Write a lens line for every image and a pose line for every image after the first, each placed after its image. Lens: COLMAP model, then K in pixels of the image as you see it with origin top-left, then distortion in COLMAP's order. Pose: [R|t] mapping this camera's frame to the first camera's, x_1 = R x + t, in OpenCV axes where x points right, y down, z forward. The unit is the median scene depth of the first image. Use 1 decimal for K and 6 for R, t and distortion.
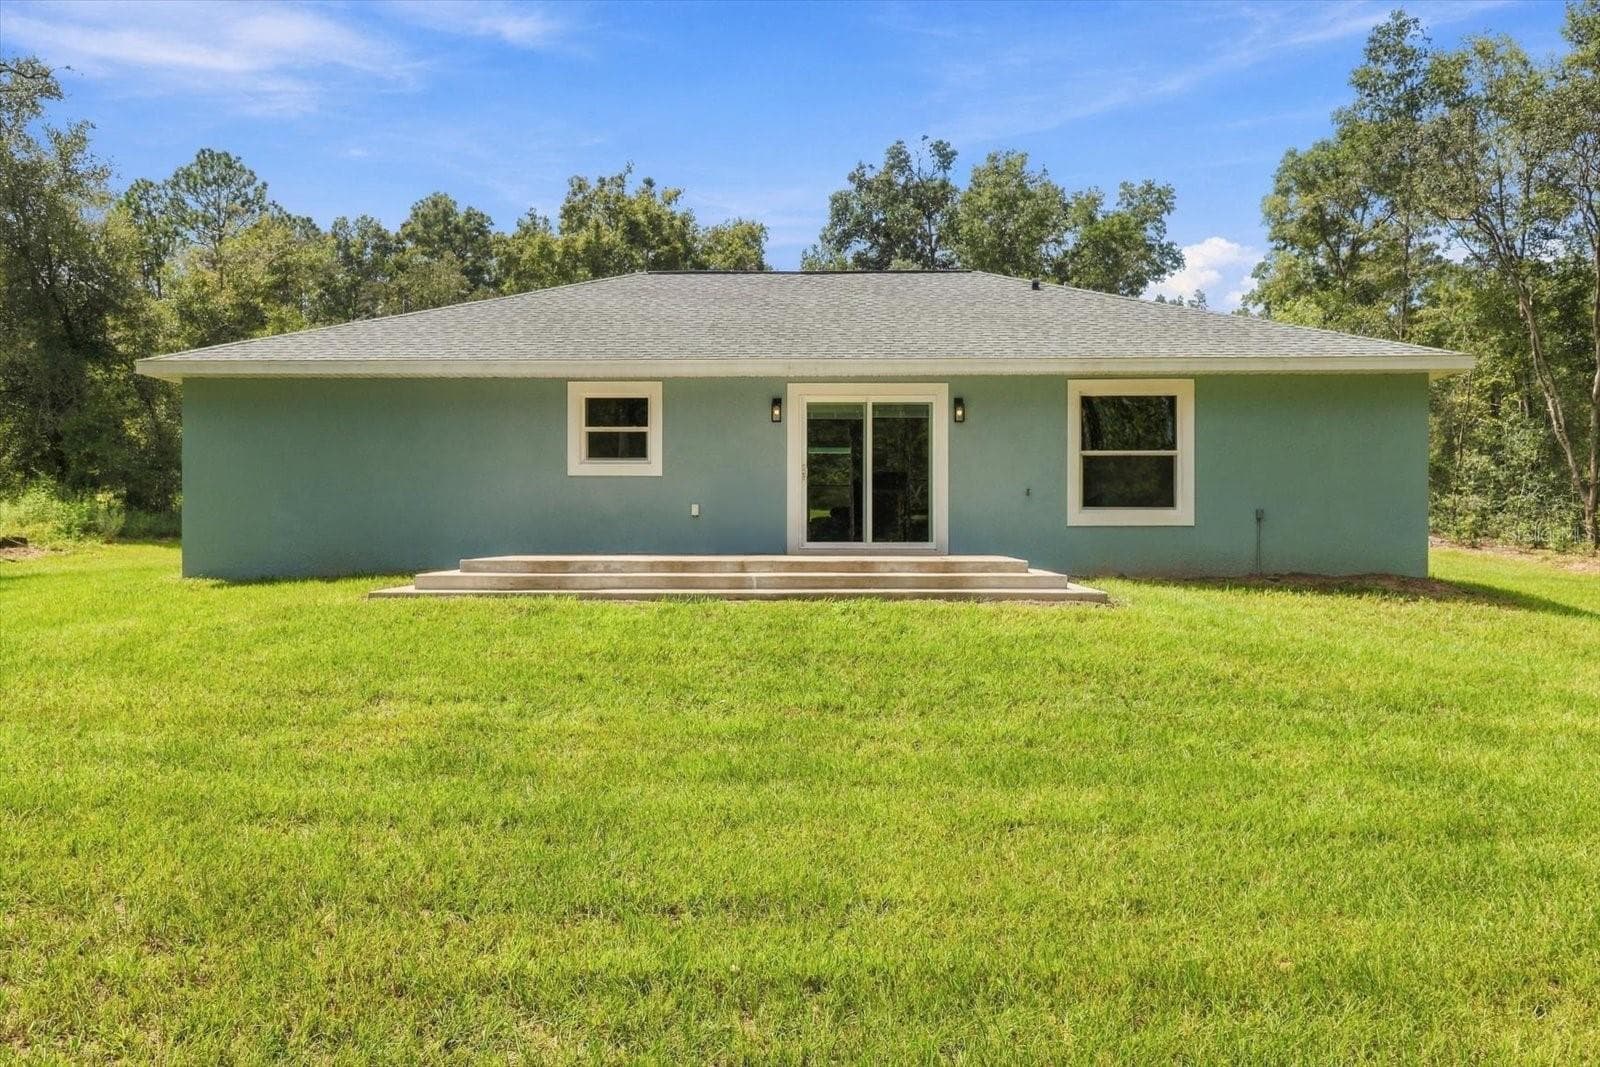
lens RADIAL K [[1294.0, 0, 844.2], [0, 1294.0, 539.8], [0, 0, 1]] dist [0.007456, 0.007217]
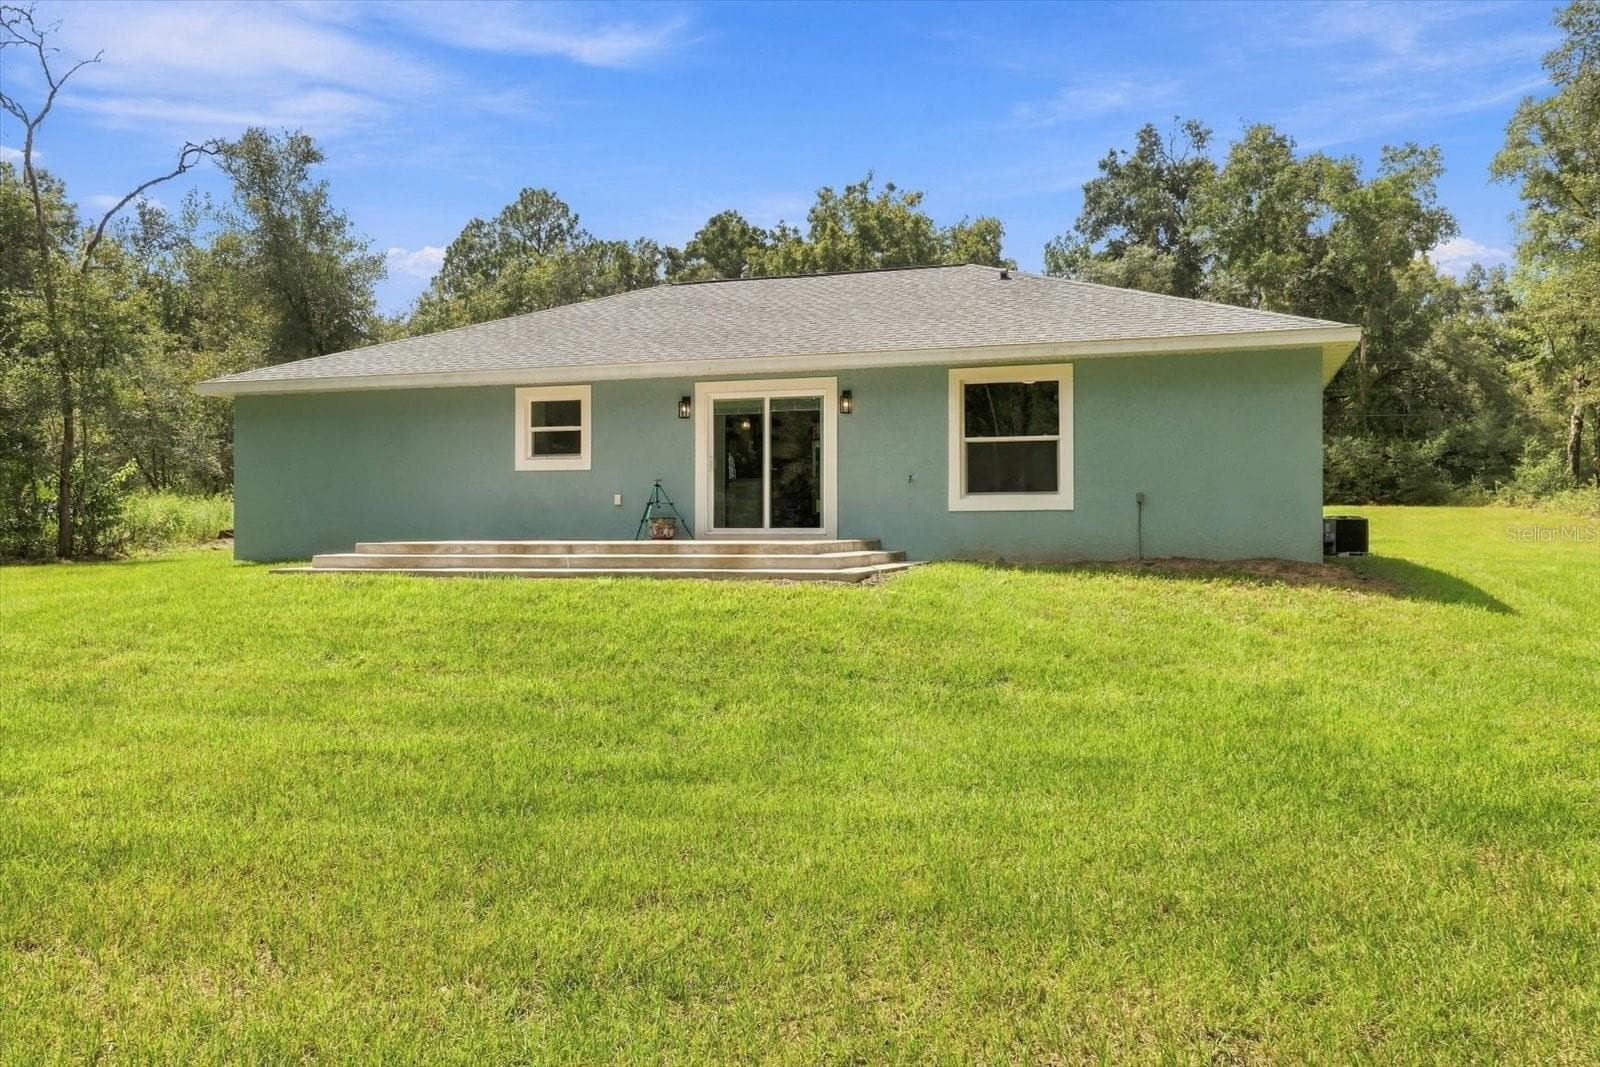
lens RADIAL K [[1294.0, 0, 844.2], [0, 1294.0, 539.8], [0, 0, 1]] dist [0.007456, 0.007217]
pose [[0.960423, -0.002504, -0.278533, 0.376882], [0.003375, 0.999991, 0.002646, 0.008721], [0.278524, -0.003481, 0.960423, -0.009351]]
